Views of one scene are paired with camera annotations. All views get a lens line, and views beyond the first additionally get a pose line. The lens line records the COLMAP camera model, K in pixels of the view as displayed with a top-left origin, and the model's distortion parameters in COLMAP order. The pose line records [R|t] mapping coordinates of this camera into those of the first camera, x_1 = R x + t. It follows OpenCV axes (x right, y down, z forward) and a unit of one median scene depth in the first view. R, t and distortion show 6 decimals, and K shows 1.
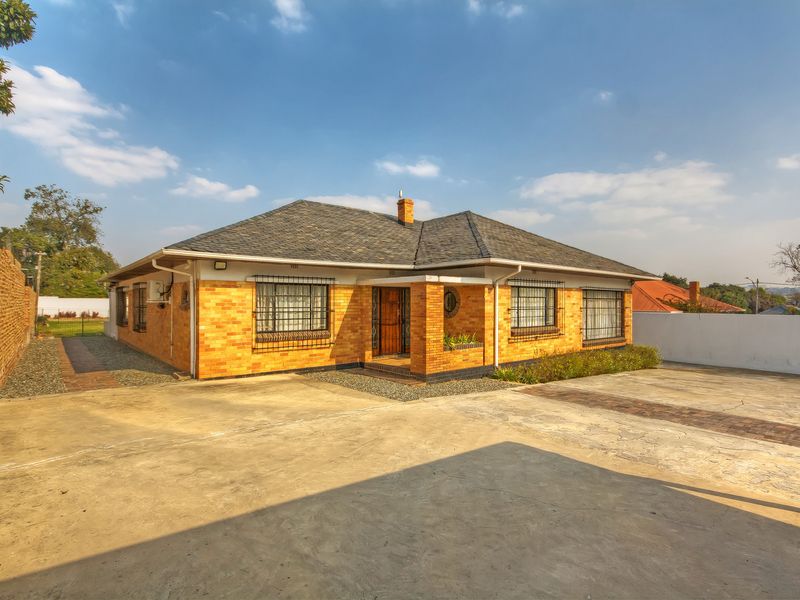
lens RADIAL K [[419.4, 0, 400.0], [0, 419.4, 300.0], [0, 0, 1]] dist [0.002141, 0.000157]
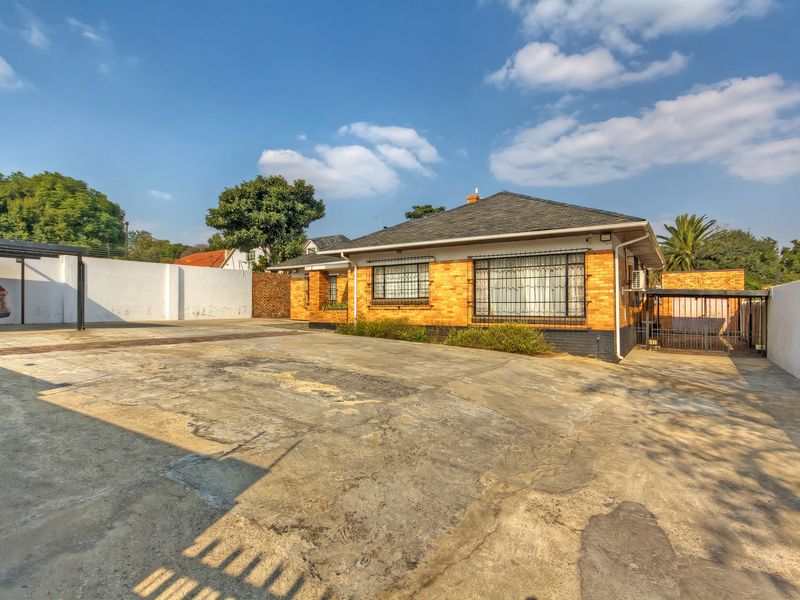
lens RADIAL K [[419.4, 0, 400.0], [0, 419.4, 300.0], [0, 0, 1]] dist [0.002141, 0.000157]
pose [[0.290678, -0.019326, -0.956626, 1.648145], [0.007713, 0.999811, -0.017855, 0.102543], [0.956790, -0.002188, 0.290772, 0.745275]]
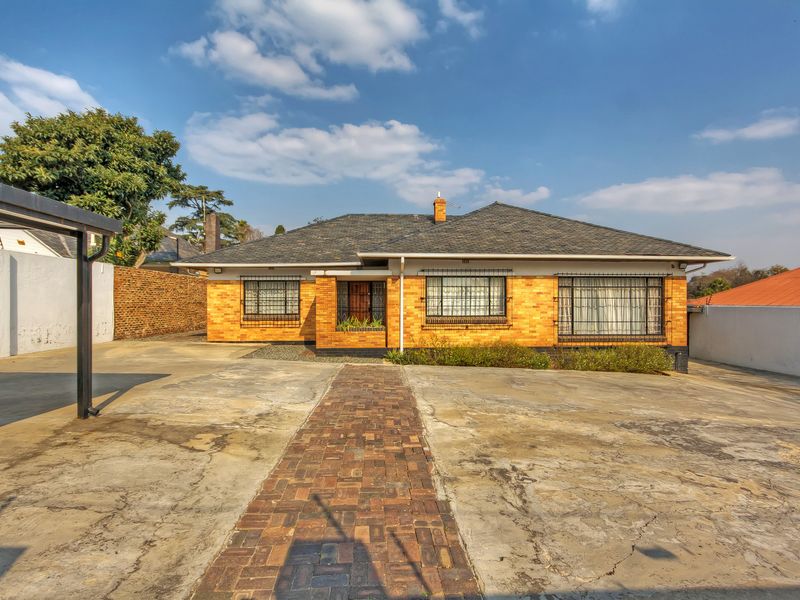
lens RADIAL K [[419.4, 0, 400.0], [0, 419.4, 300.0], [0, 0, 1]] dist [0.002141, 0.000157]
pose [[0.805975, -0.005000, -0.591928, 0.893248], [0.006856, 0.999976, 0.000887, 0.027016], [0.591910, -0.004773, 0.805990, 0.111917]]
